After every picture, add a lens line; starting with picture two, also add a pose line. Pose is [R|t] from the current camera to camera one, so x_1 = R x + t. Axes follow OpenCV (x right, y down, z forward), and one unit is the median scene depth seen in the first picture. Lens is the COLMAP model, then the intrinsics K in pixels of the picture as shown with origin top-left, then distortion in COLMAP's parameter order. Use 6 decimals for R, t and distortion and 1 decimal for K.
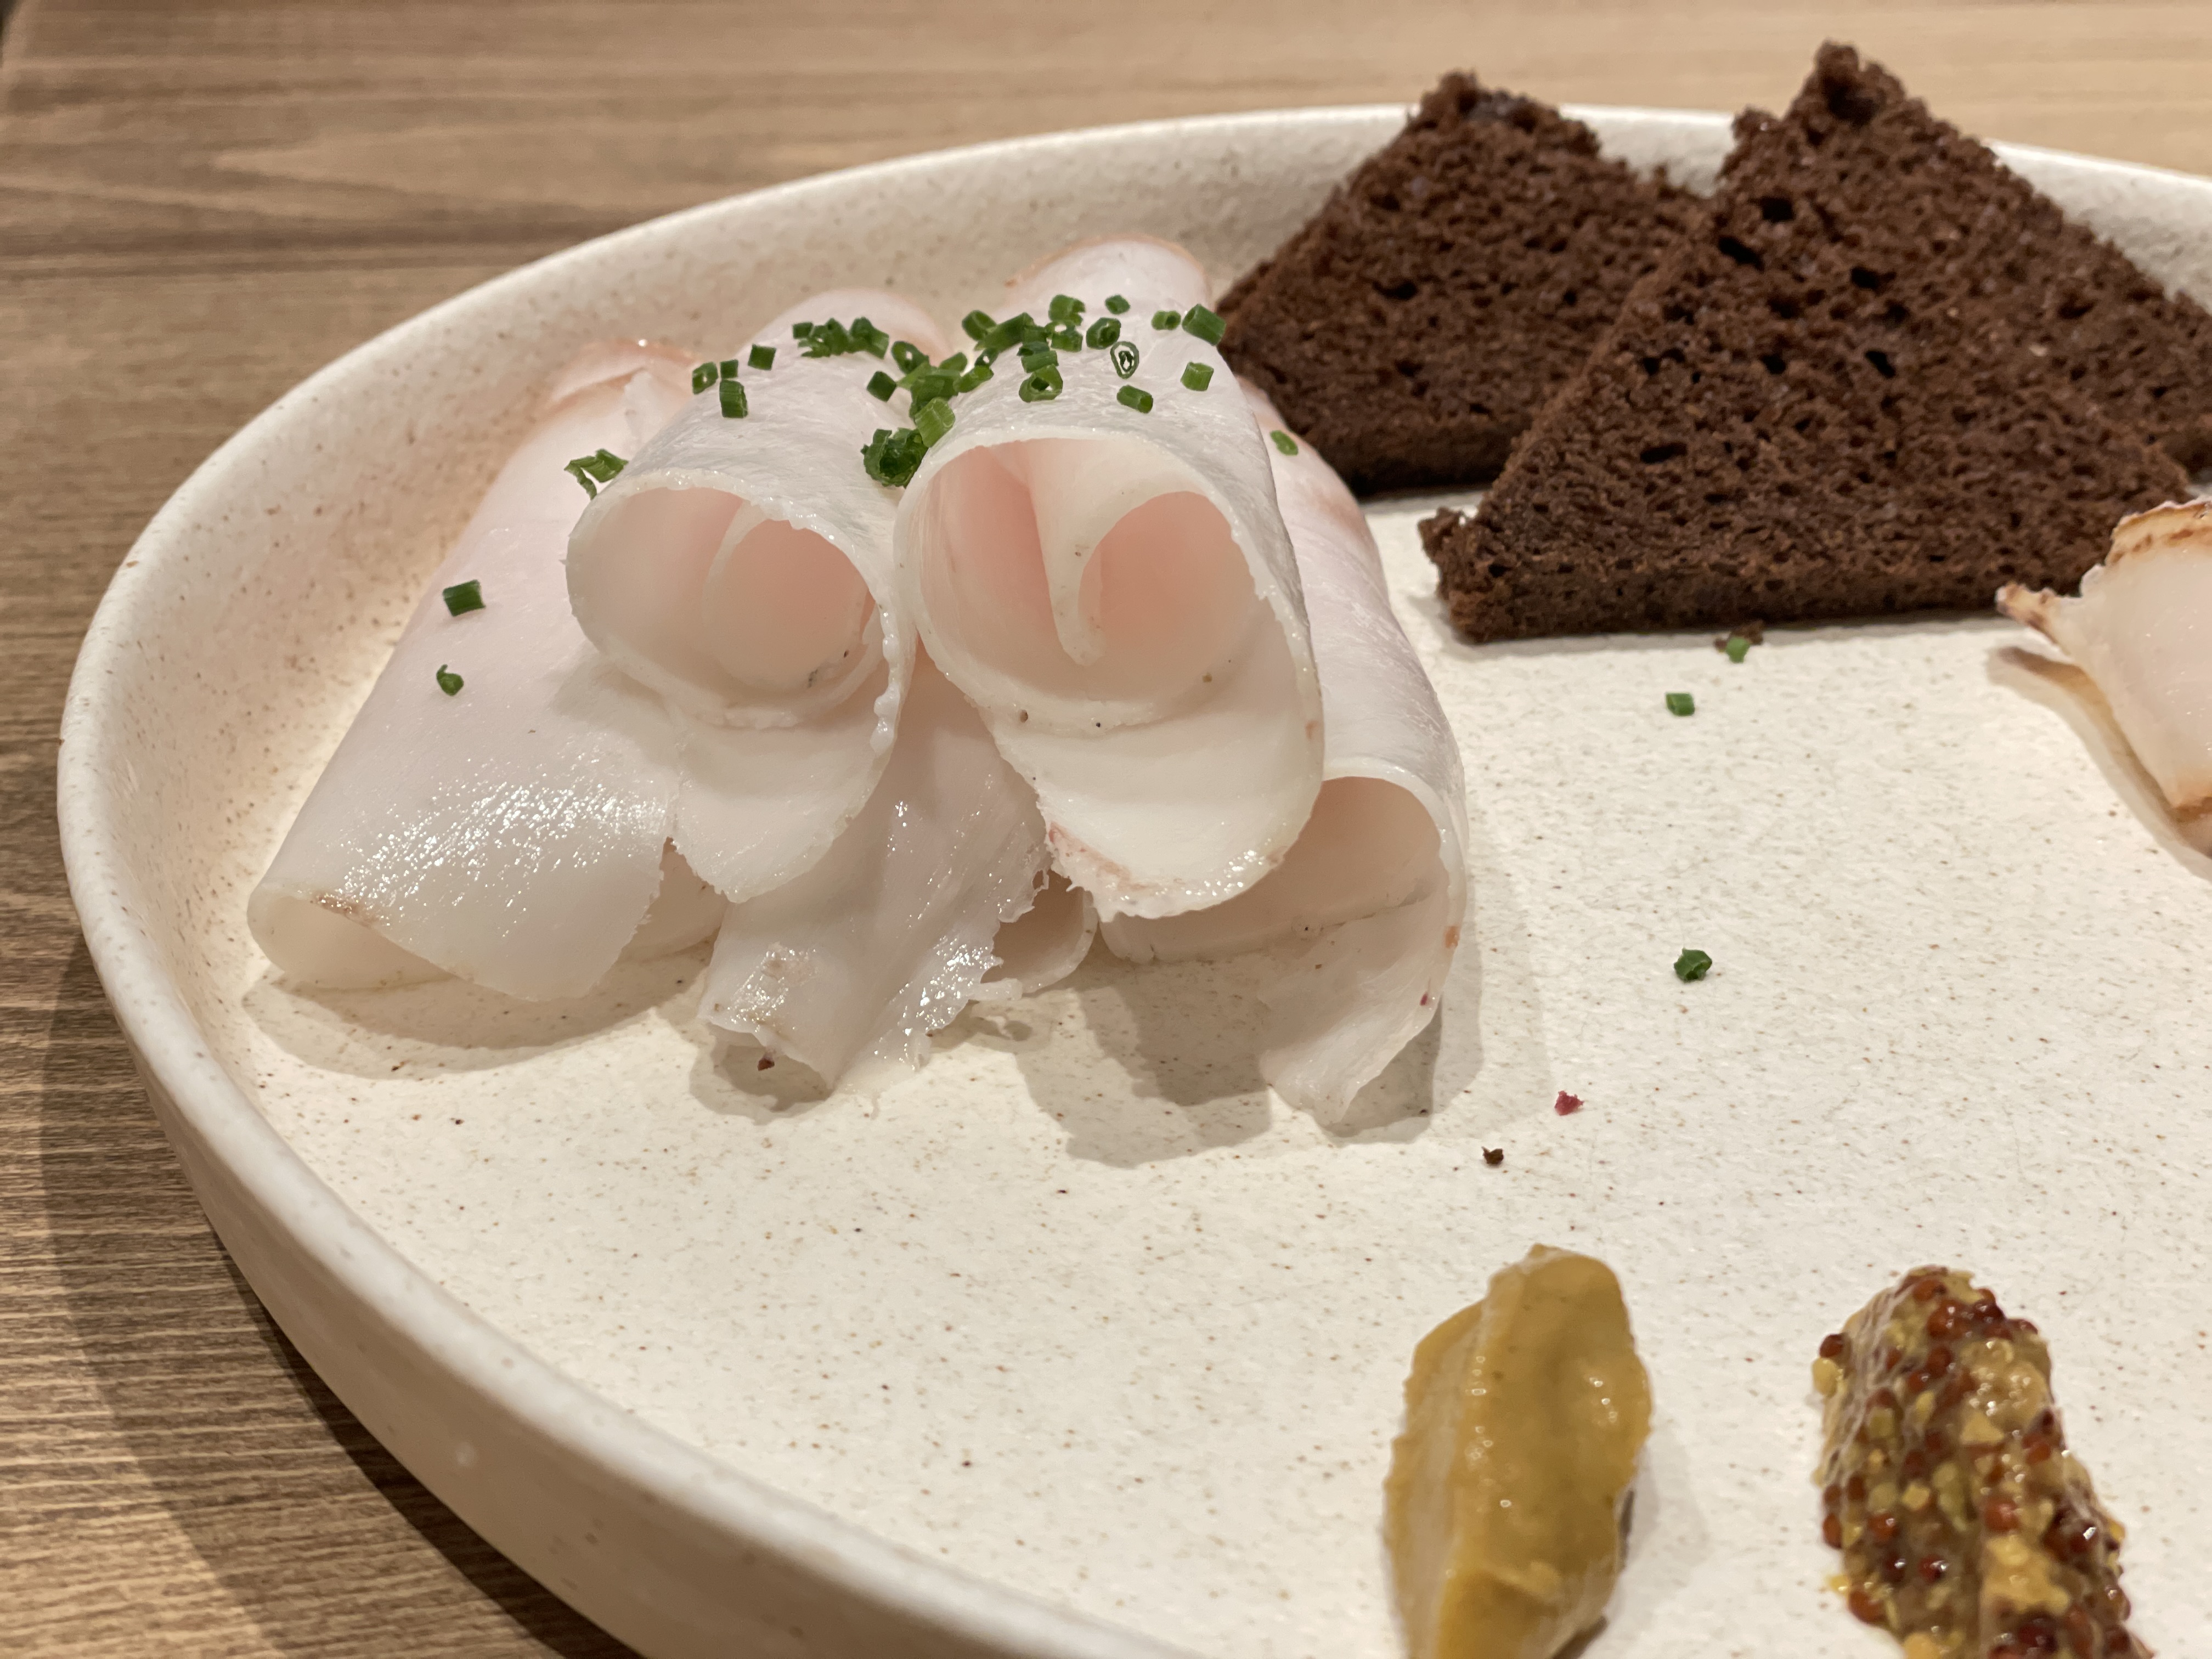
lens RADIAL K [[3374.1, 0, 1103.9], [0, 3374.1, 829.5], [0, 0, 1]] dist [0.051989, 0.000000]
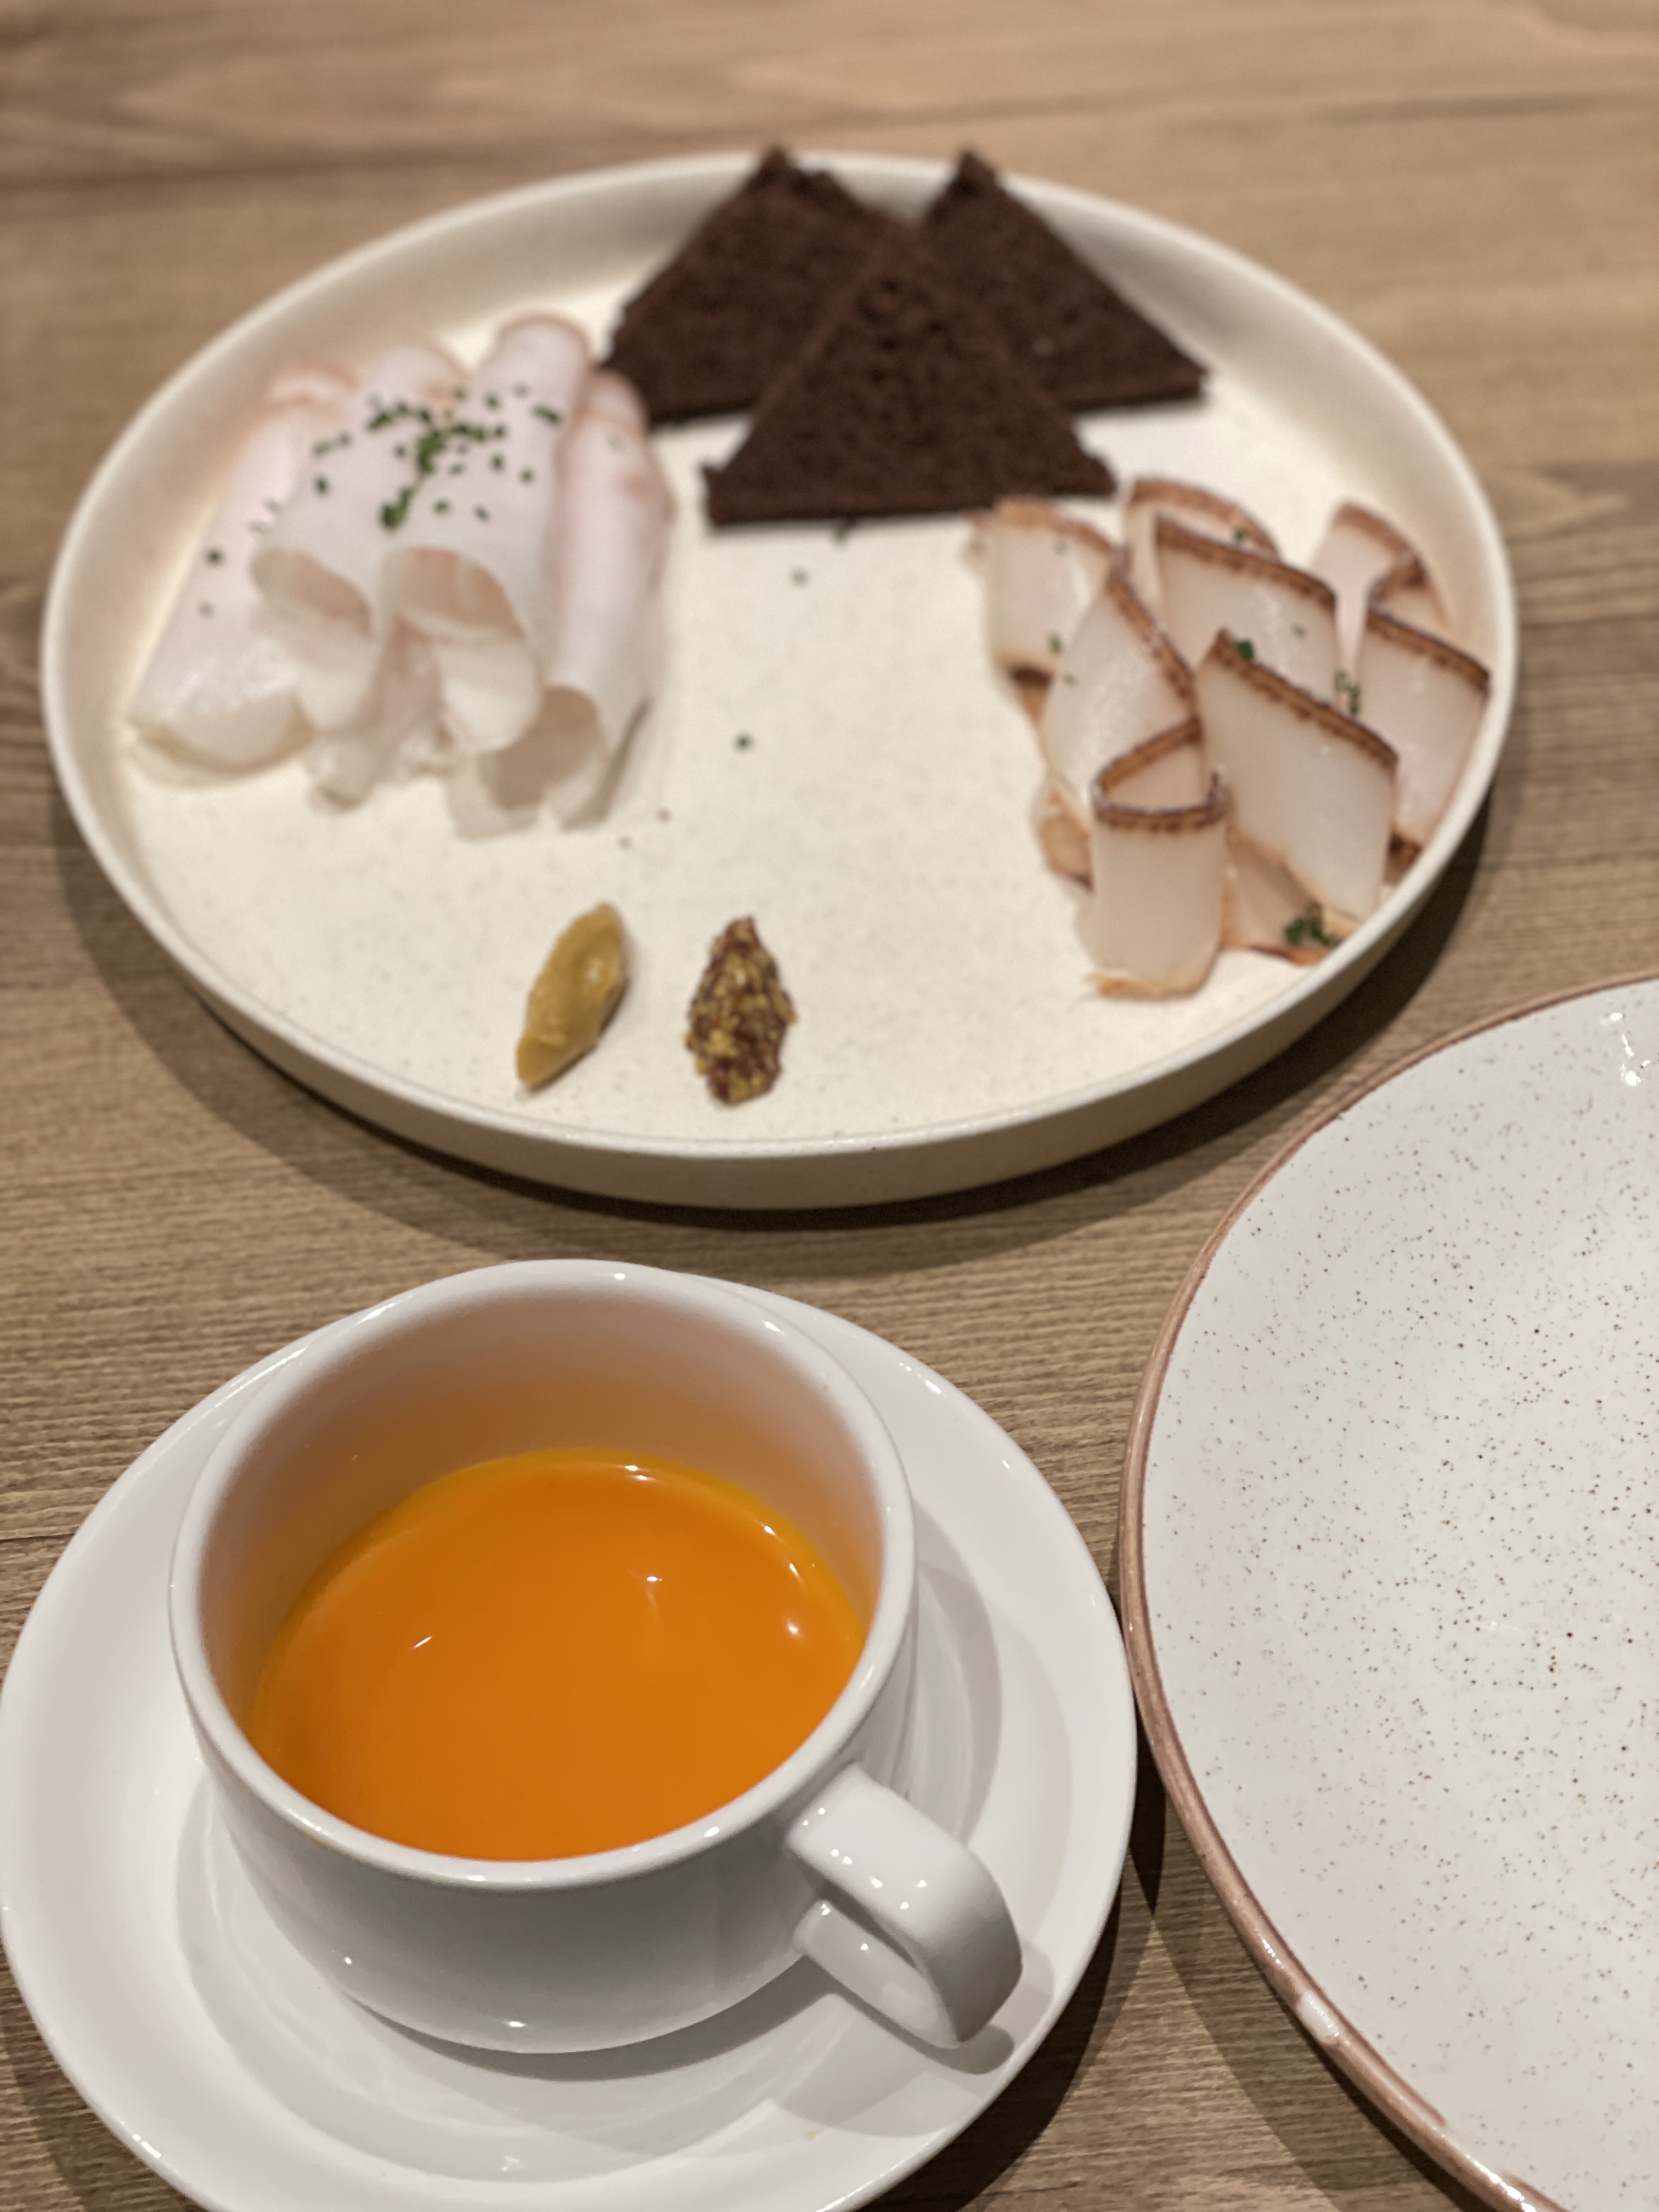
lens RADIAL K [[3374.1, 0, 830.1], [0, 3374.1, 1105.4], [0, 0, 1]] dist [0.051989, 0.000000]
pose [[0.994387, 0.042389, -0.096940, 0.486597], [-0.004668, 0.932920, 0.360052, -0.581443], [0.105699, -0.357579, 0.927882, -1.271535]]
